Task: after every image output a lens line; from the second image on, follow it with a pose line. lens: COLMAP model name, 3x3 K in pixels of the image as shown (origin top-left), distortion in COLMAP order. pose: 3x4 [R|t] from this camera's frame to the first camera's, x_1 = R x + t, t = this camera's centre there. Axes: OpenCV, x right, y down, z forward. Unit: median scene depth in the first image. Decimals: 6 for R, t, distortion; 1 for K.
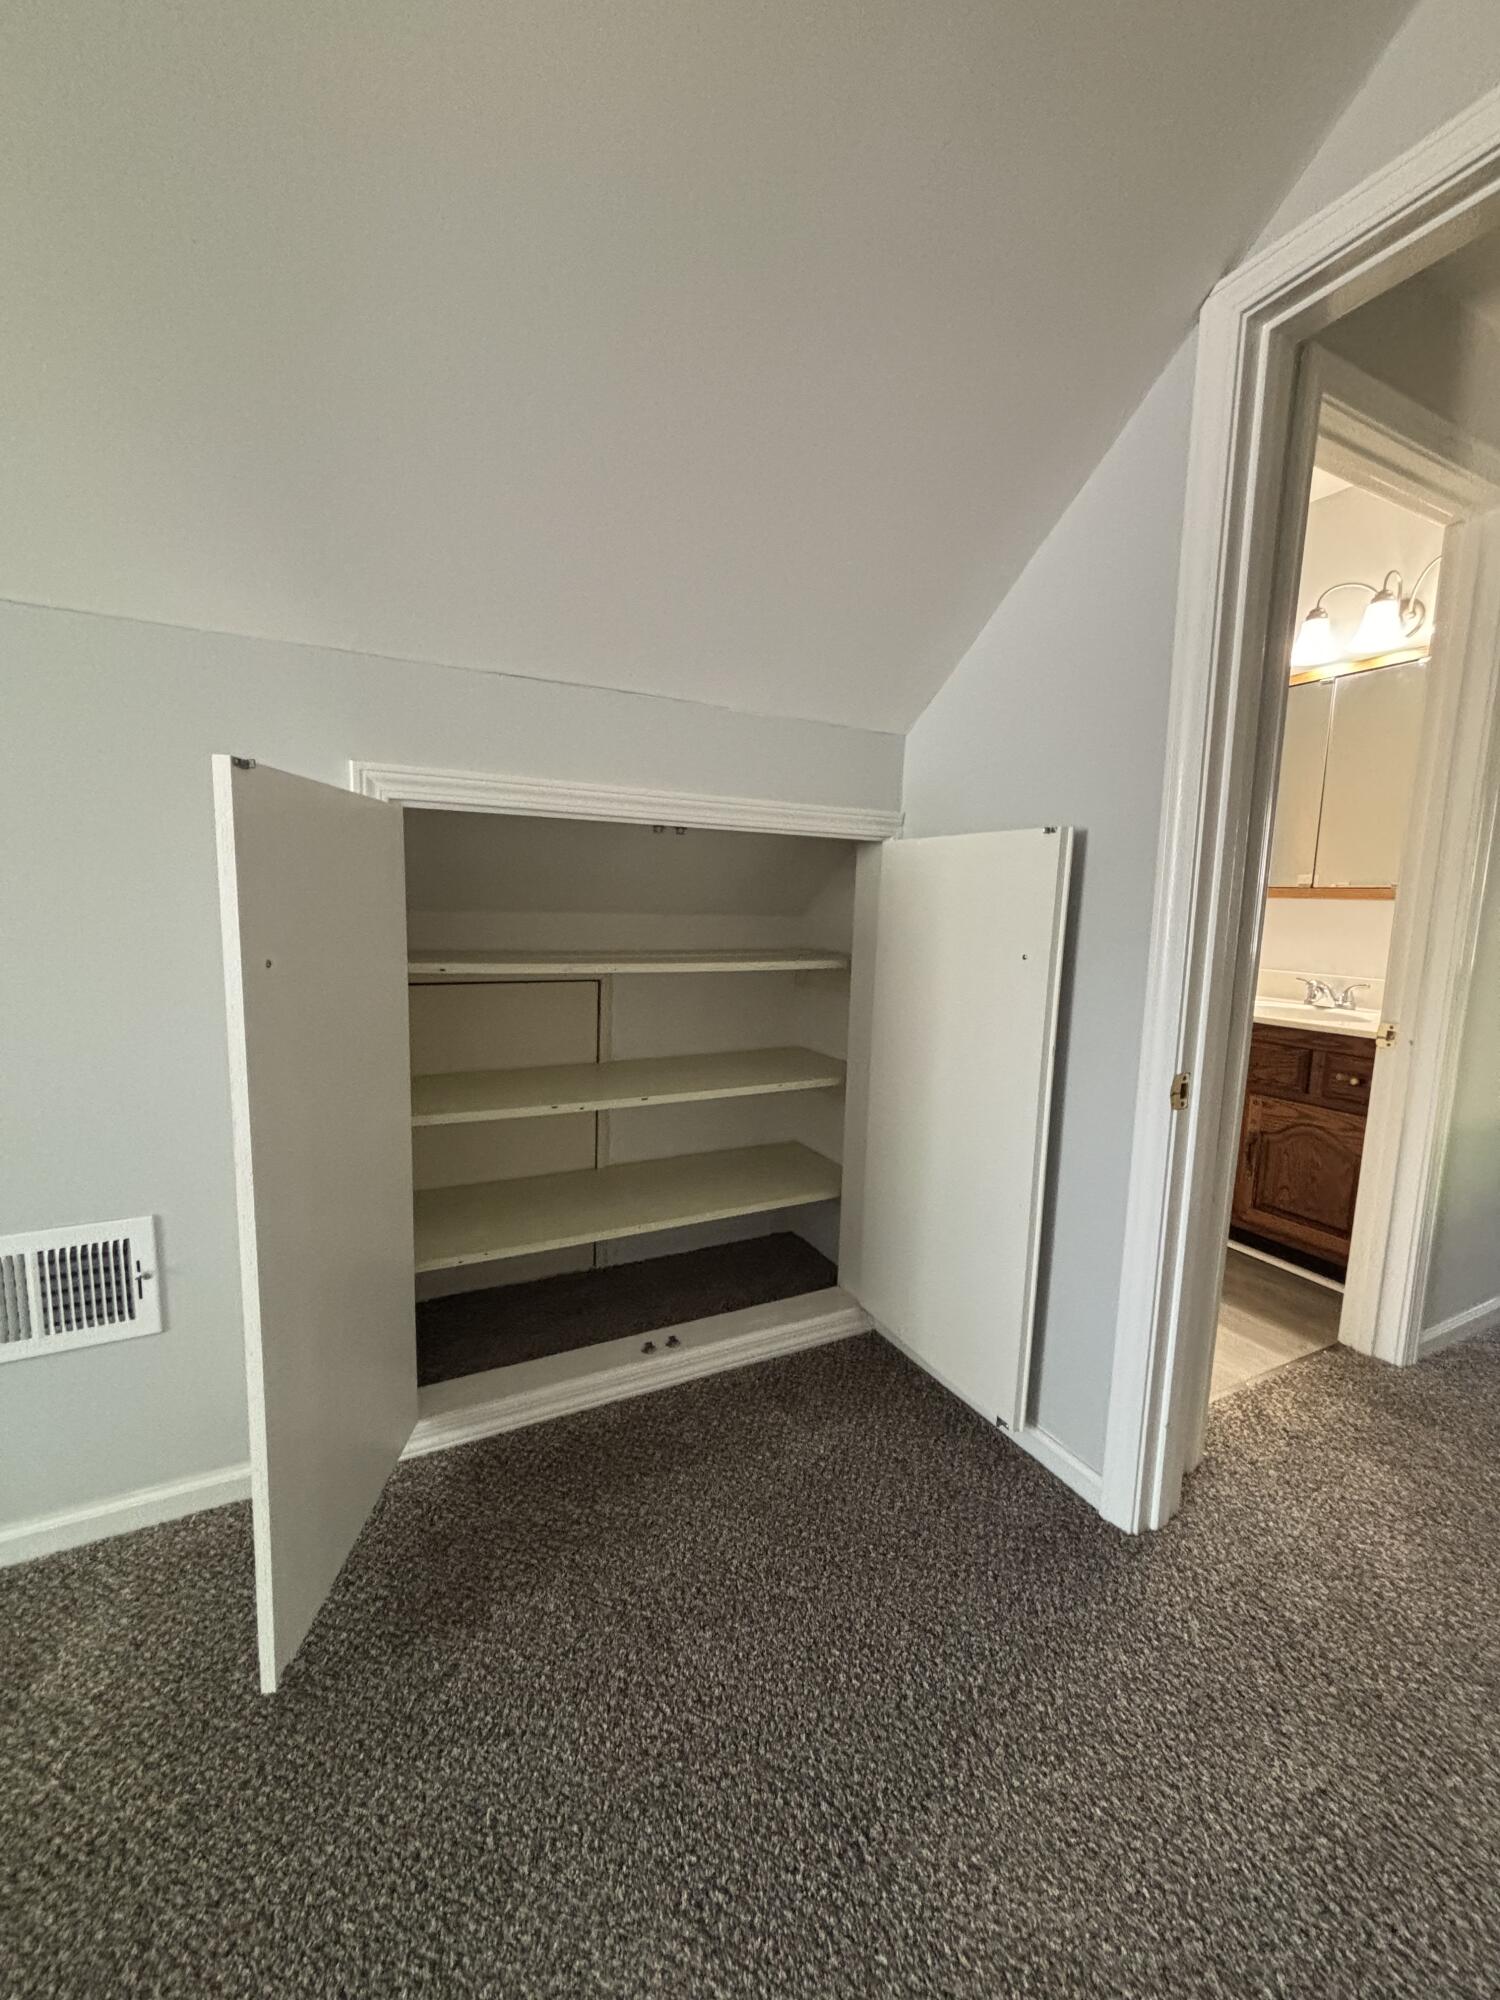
lens RADIAL K [[800.6, 0, 752.8], [0, 800.6, 1001.5], [0, 0, 1]] dist [-0.004504, -0.000372]
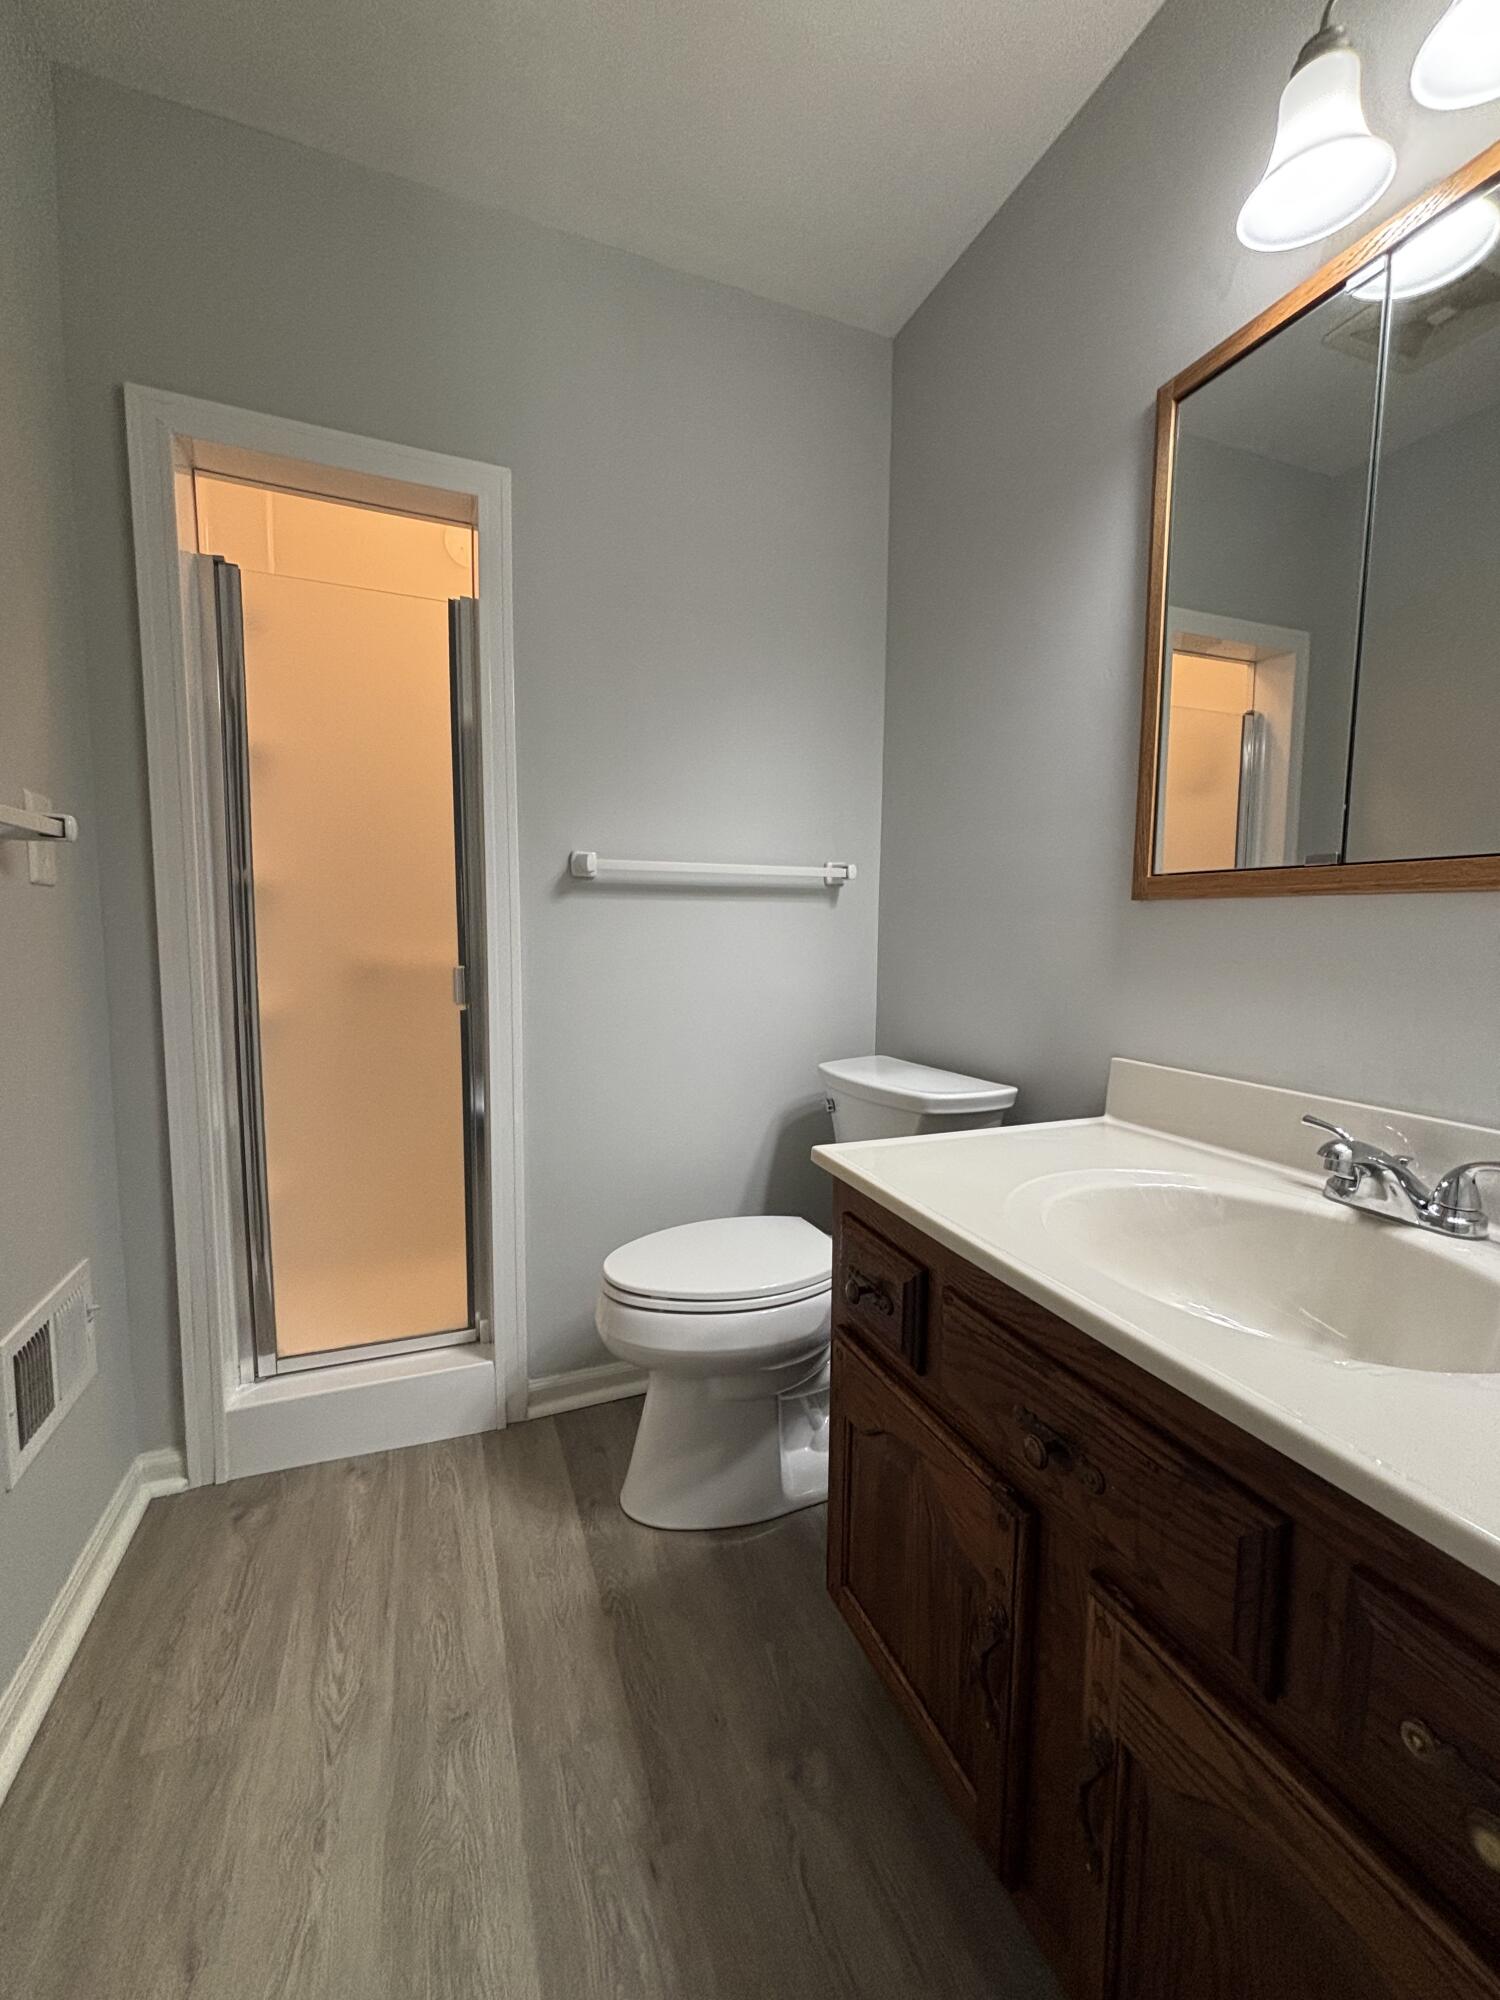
lens RADIAL K [[800.6, 0, 745.8], [0, 800.6, 999.6], [0, 0, 1]] dist [-0.004504, -0.000372]
pose [[0.995188, -0.001873, -0.097967, 0.496906], [-0.001489, 0.999413, -0.034226, -0.073776], [0.097973, 0.034207, 0.994601, 0.658479]]
